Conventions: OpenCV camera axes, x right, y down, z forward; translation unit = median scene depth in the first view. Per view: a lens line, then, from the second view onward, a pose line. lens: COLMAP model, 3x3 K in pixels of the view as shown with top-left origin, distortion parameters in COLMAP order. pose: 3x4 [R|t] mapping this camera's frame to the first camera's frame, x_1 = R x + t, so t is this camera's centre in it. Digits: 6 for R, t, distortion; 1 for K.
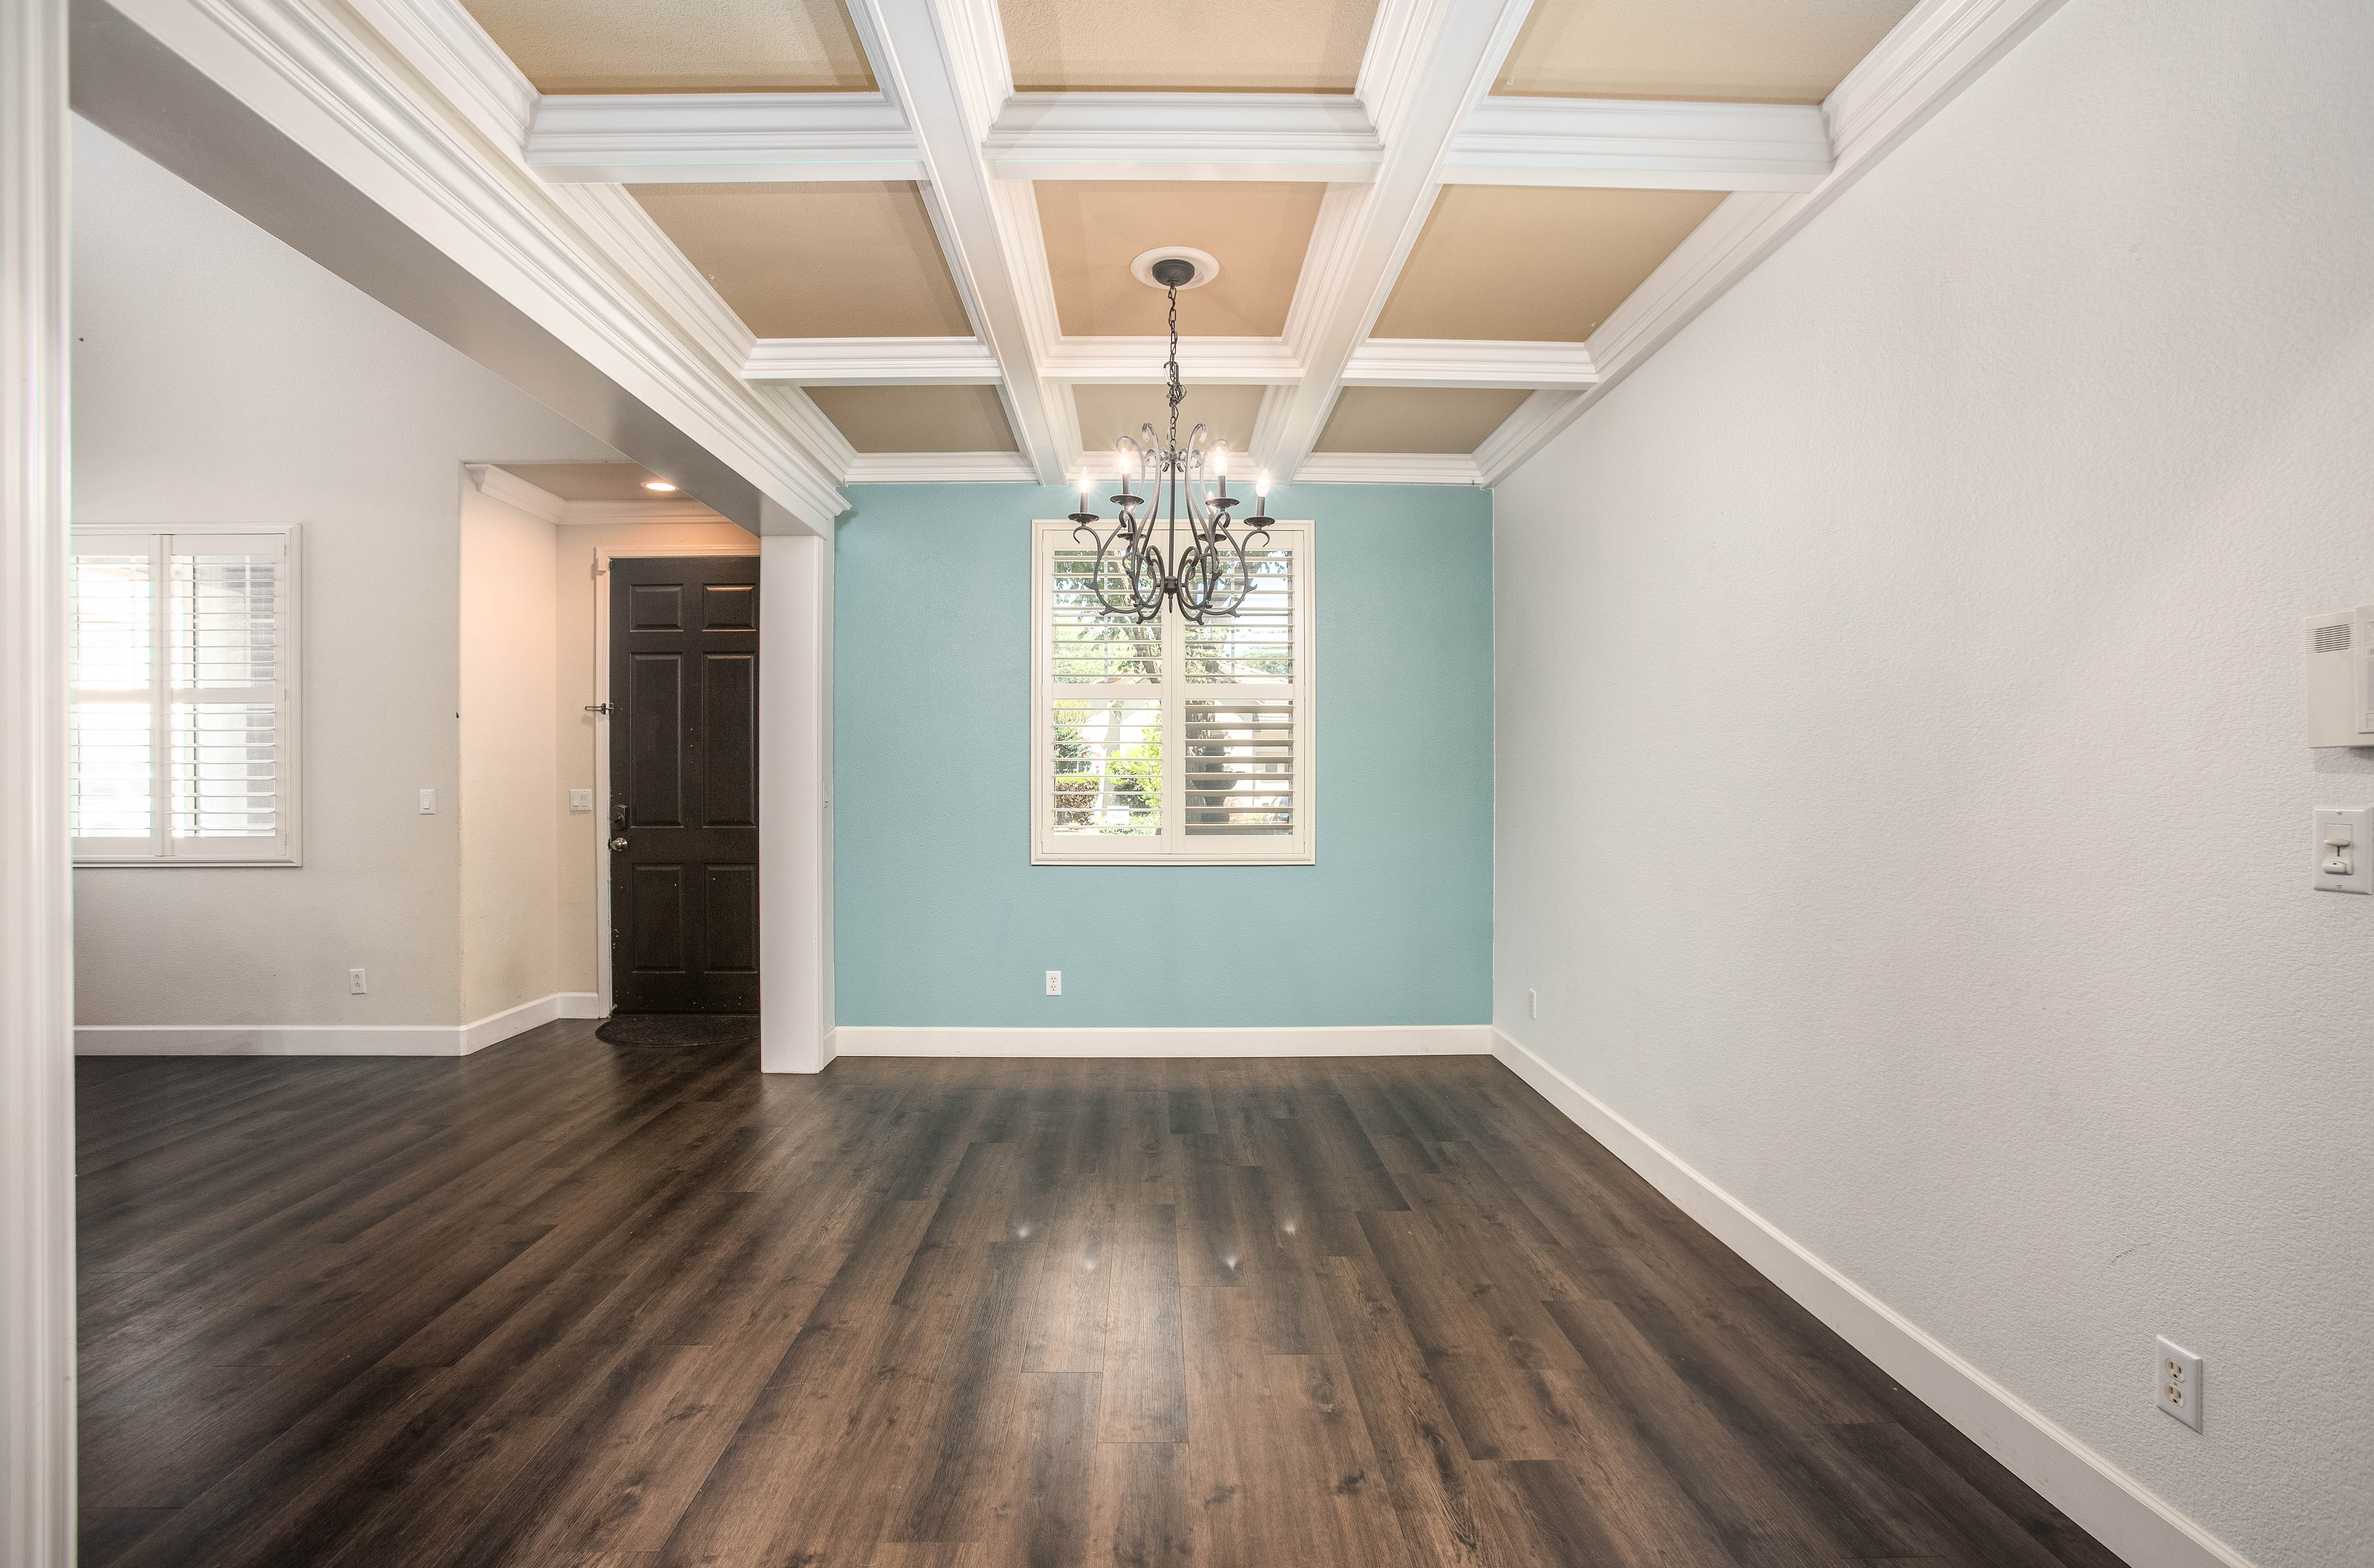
lens RADIAL K [[1089.3, 0, 1169.1], [0, 1089.3, 786.2], [0, 0, 1]] dist [-0.019920, 0.003840]
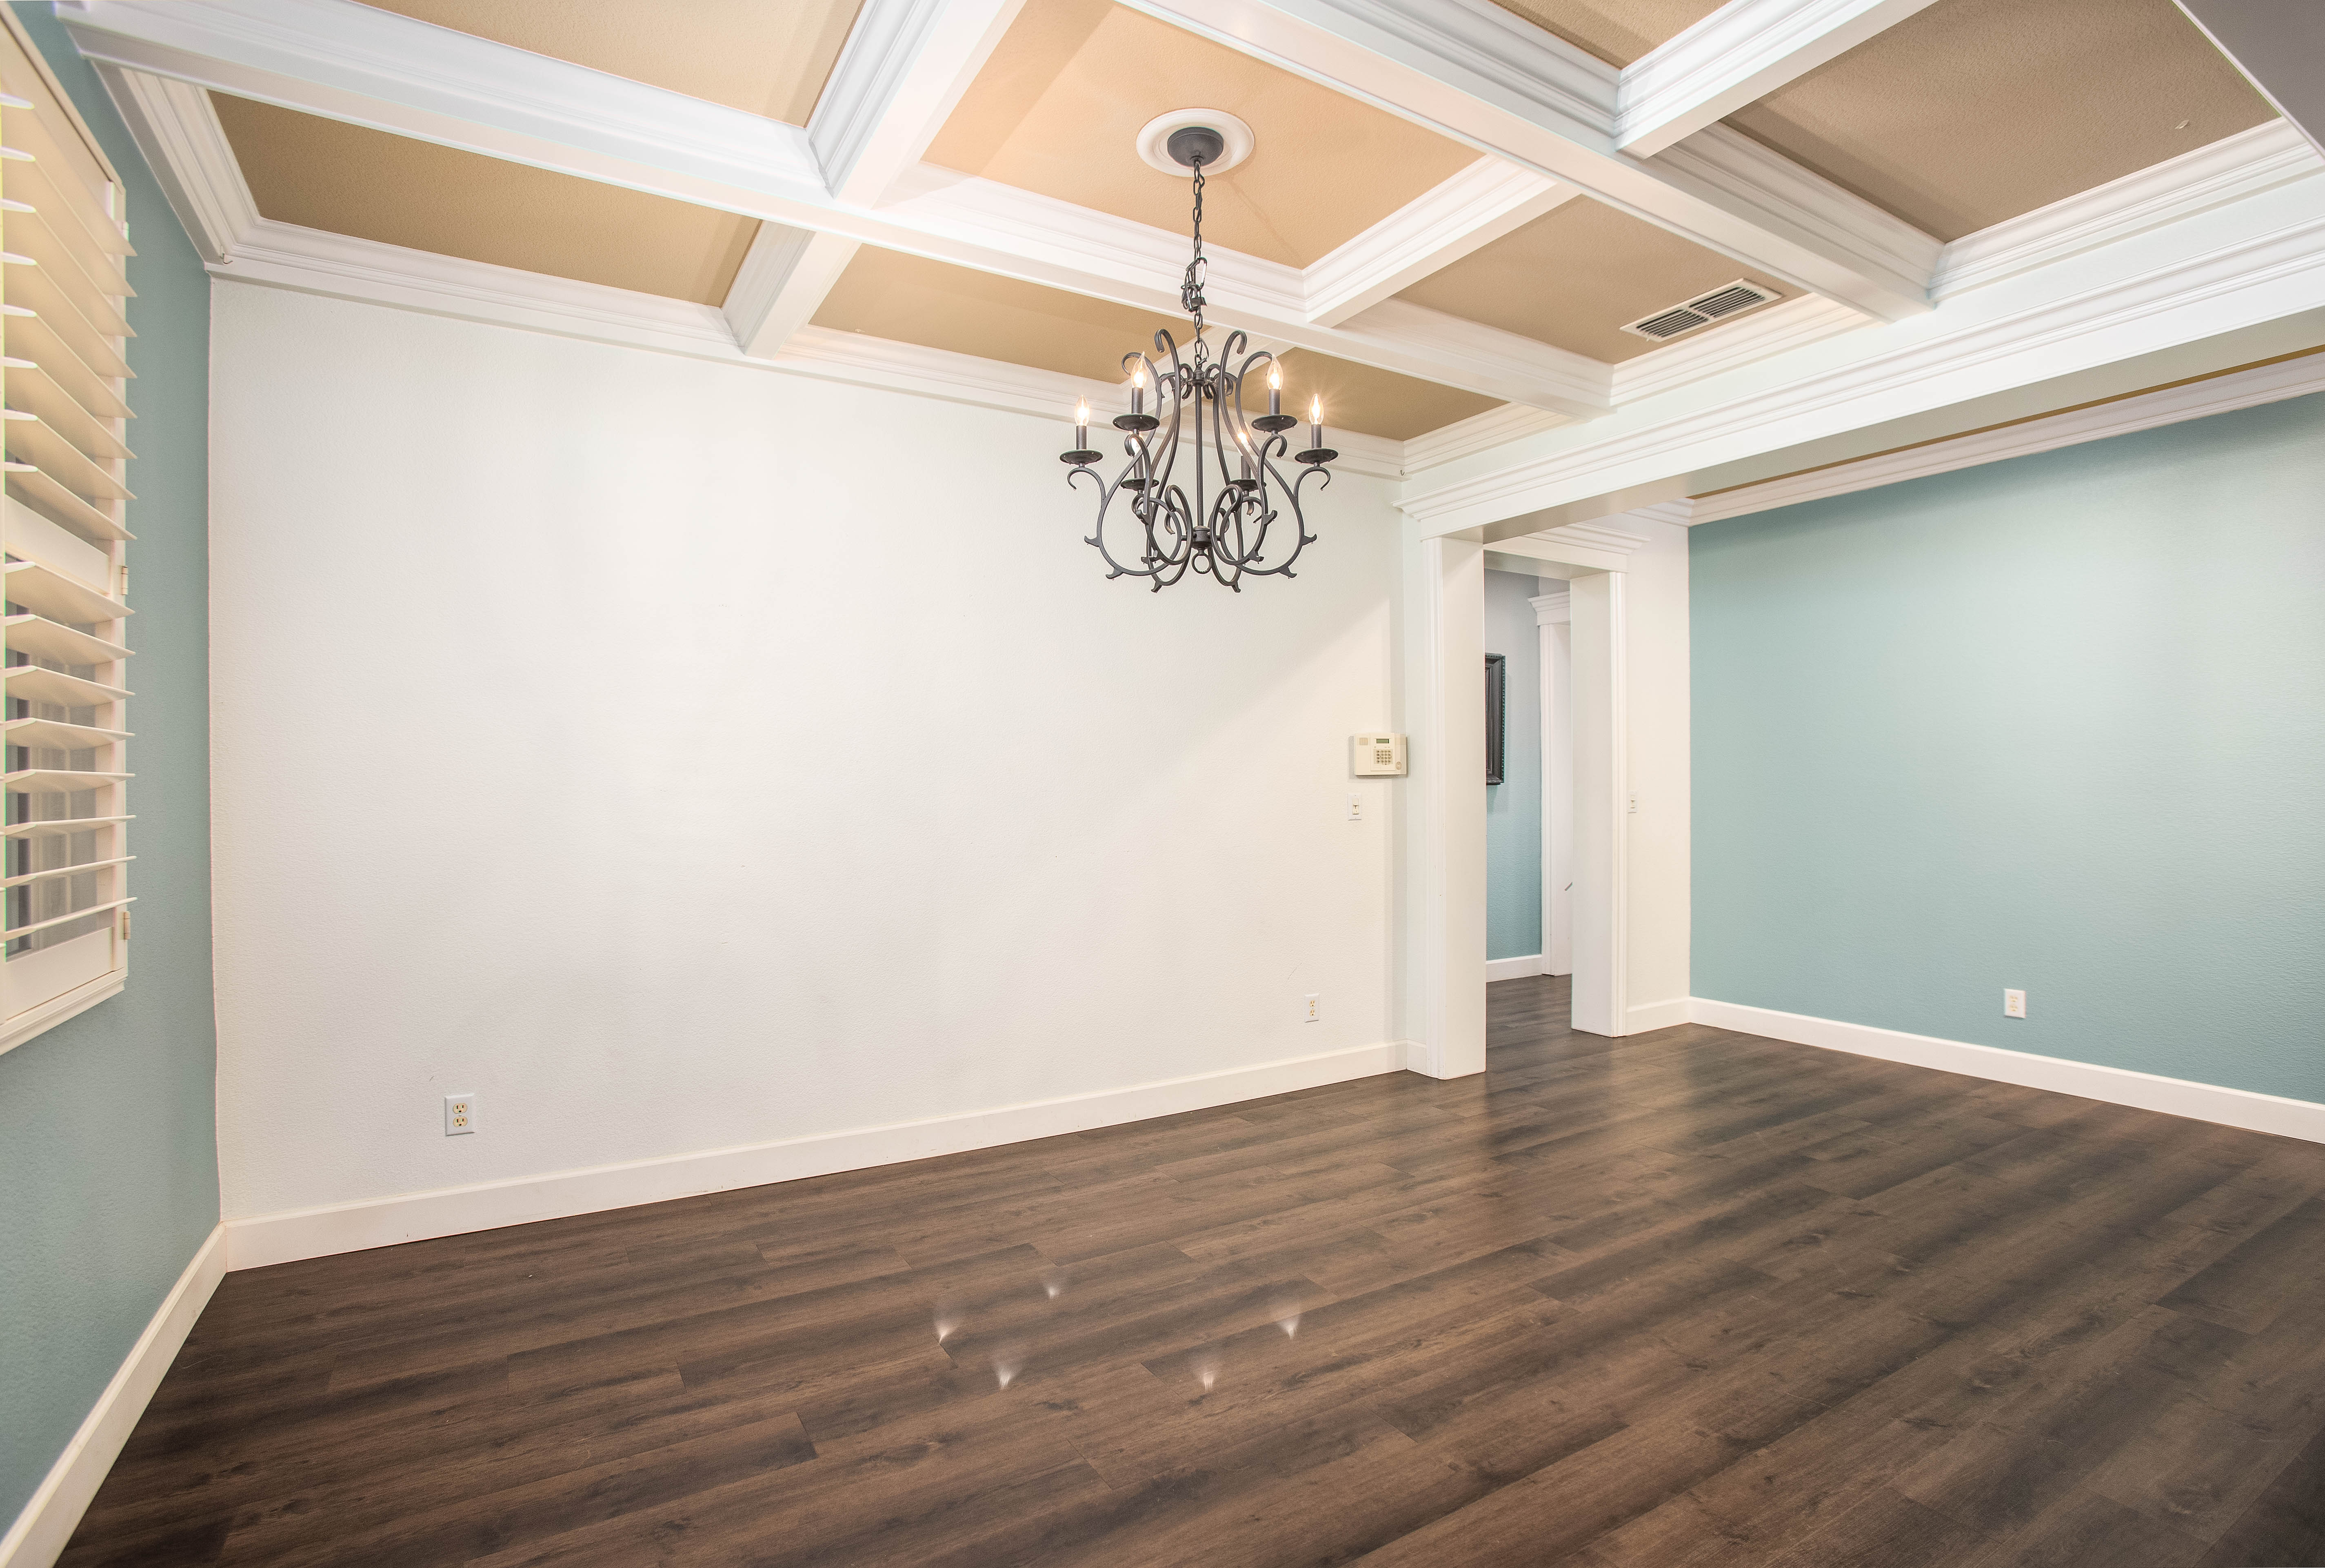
lens RADIAL K [[1066.8, 0, 1141.2], [0, 1066.8, 793.5], [0, 0, 1]] dist [-0.019920, 0.003840]
pose [[-0.473538, 0.007221, 0.880744, -0.757614], [0.002290, 0.999973, -0.006967, 0.022138], [-0.880771, -0.001282, -0.473541, 1.652231]]
